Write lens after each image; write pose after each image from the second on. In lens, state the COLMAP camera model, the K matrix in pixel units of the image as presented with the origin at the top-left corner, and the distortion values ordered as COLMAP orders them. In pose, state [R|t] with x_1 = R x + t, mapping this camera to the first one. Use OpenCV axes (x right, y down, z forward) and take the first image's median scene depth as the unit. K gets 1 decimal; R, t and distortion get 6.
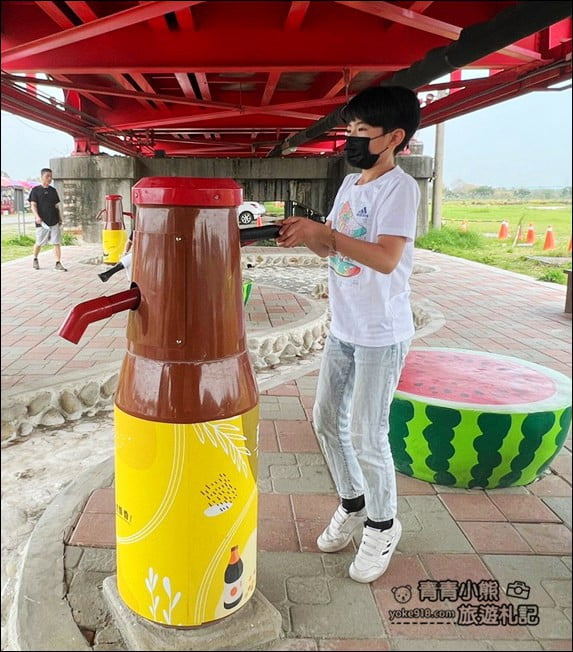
lens RADIAL K [[580.0, 0, 277.7], [0, 580.0, 295.2], [0, 0, 1]] dist [0.004337, 0.012000]
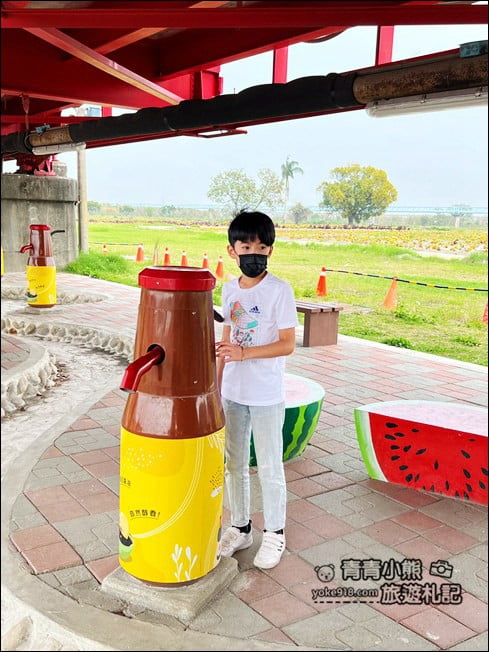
lens RADIAL K [[697.4, 0, 244.8], [0, 697.4, 324.5], [0, 0, 1]] dist [-0.001662, 0.000000]
pose [[0.782304, -0.075006, 0.618365, -0.414721], [0.060887, 0.997178, 0.043926, -0.046539], [-0.619914, 0.003287, 0.784663, -0.160017]]
